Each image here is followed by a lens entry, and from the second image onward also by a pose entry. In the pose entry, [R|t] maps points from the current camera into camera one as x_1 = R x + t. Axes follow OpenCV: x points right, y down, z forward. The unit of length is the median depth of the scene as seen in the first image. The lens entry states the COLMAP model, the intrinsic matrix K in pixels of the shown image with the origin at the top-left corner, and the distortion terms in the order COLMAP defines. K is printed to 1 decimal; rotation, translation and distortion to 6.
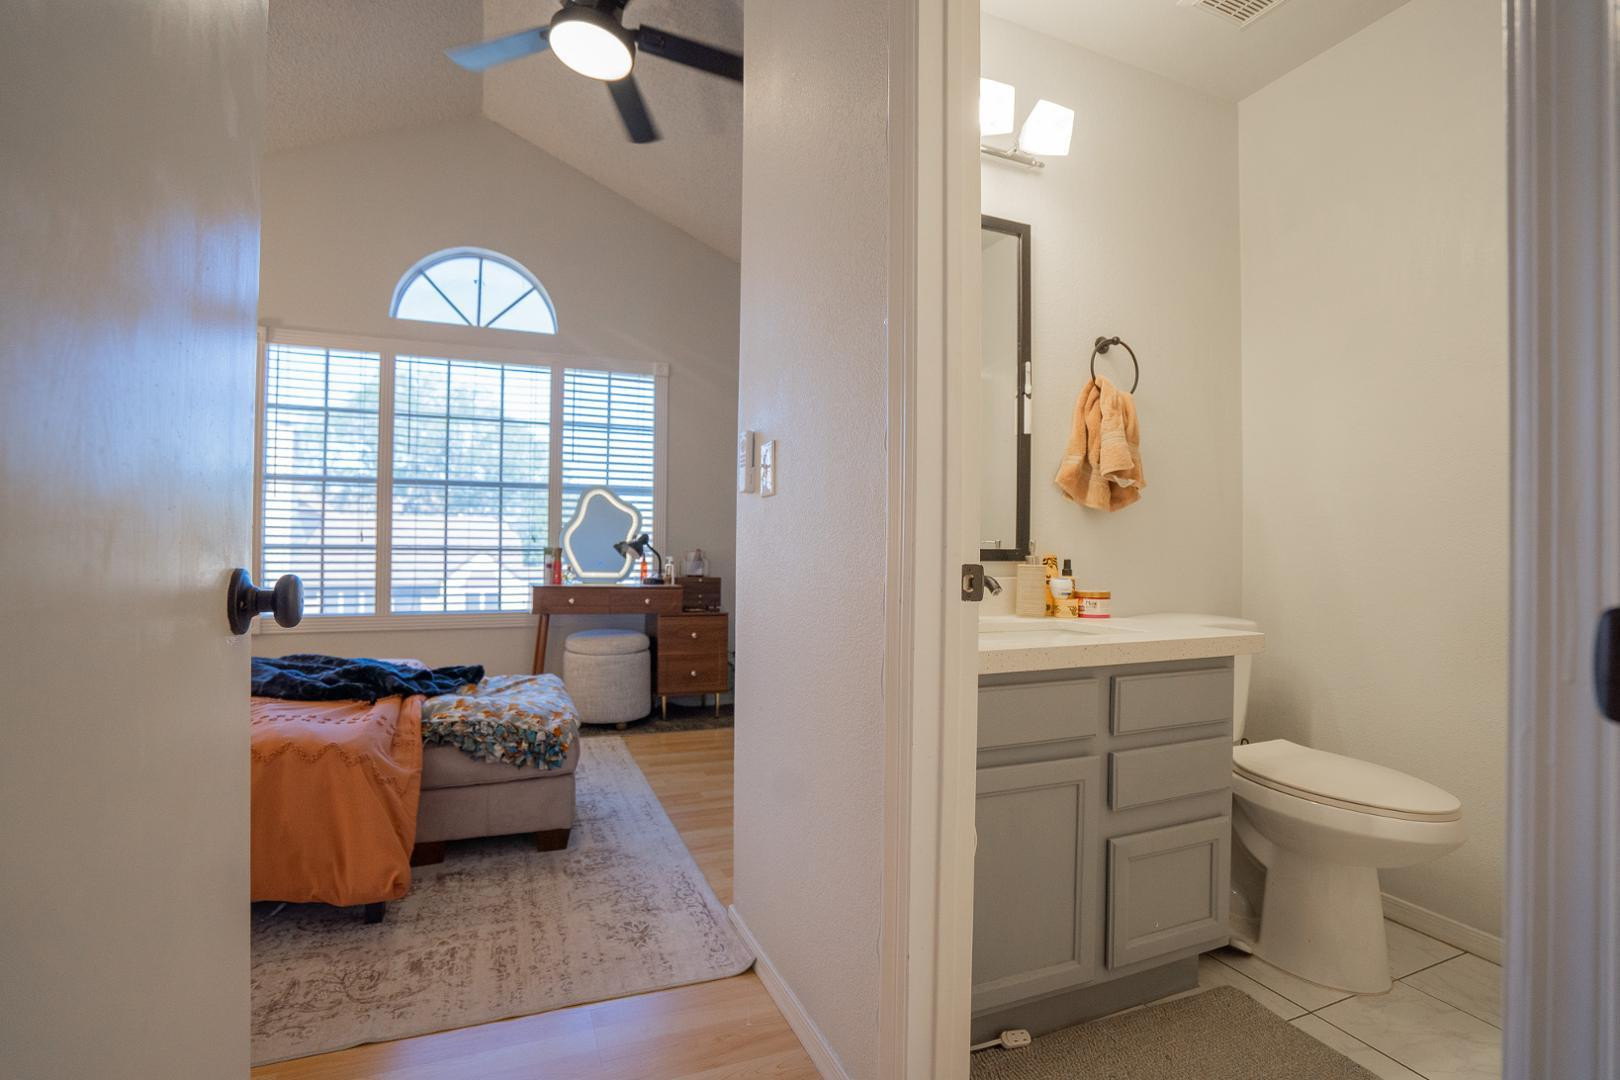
lens RADIAL K [[751.4, 0, 811.6], [0, 751.4, 548.2], [0, 0, 1]] dist [-0.053950, 0.018443]
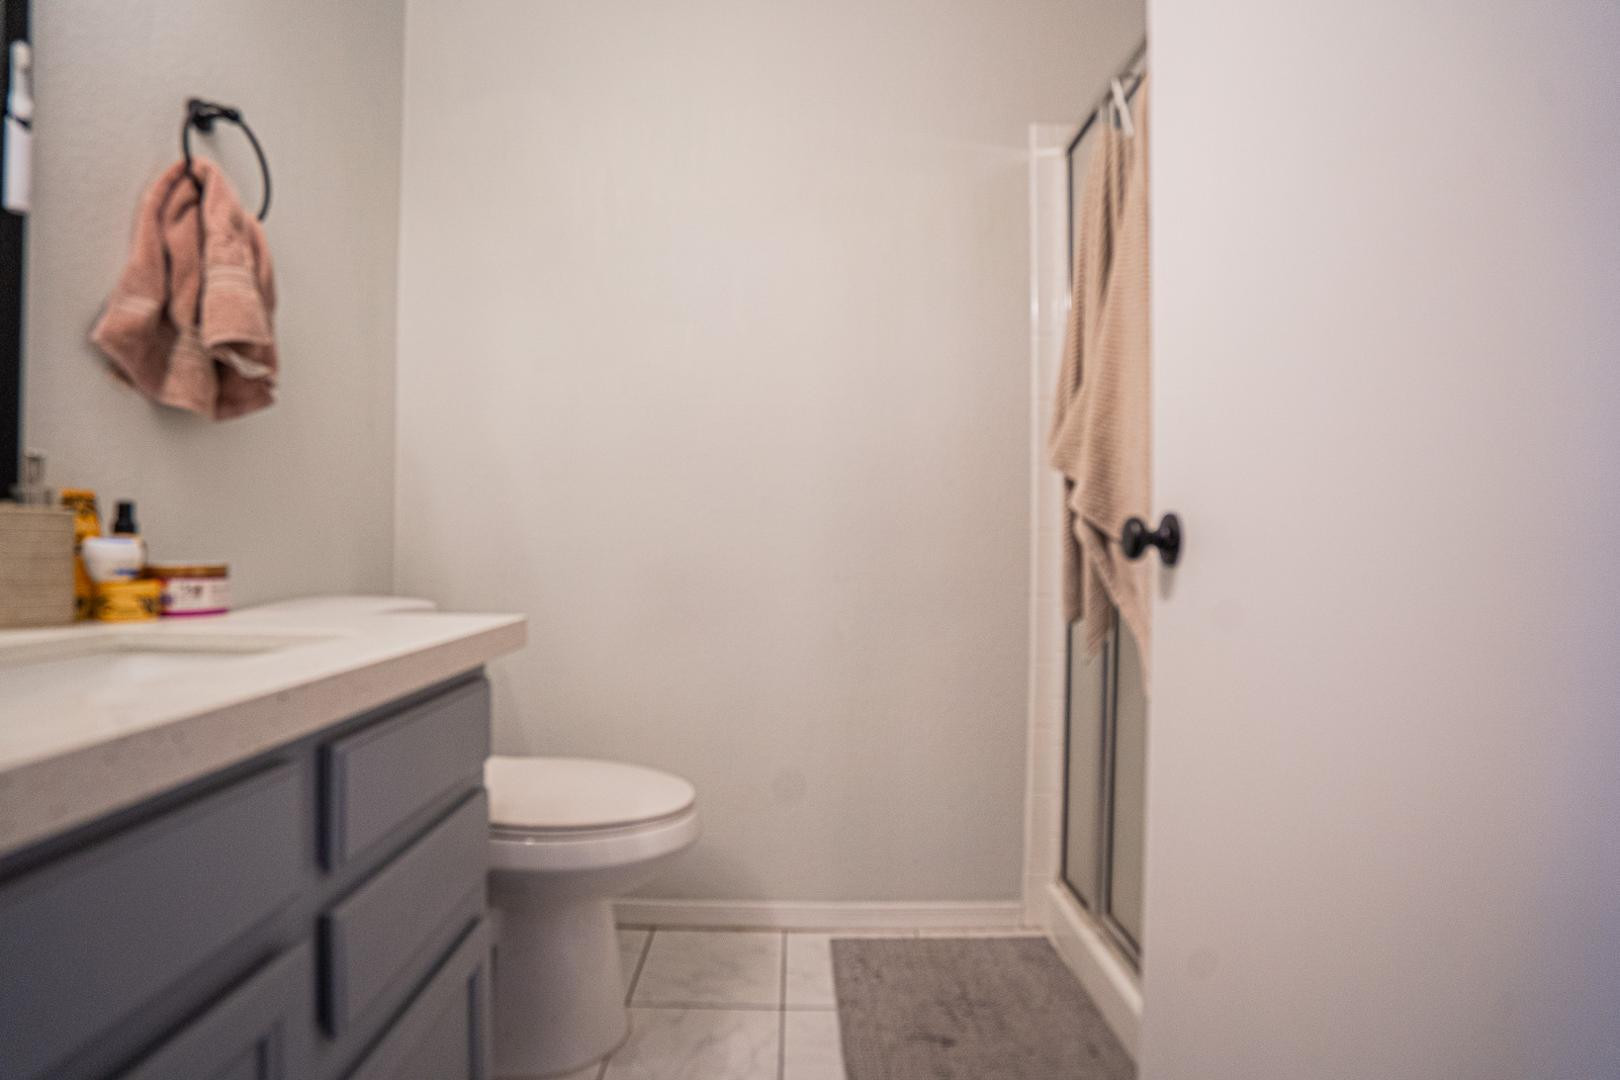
lens RADIAL K [[751.4, 0, 797.7], [0, 751.4, 540.0], [0, 0, 1]] dist [-0.053950, 0.018443]
pose [[0.399269, -0.001851, 0.916832, 0.082833], [-0.010299, 0.999926, 0.006503, 0.032577], [-0.916776, -0.012039, 0.399221, 0.407389]]
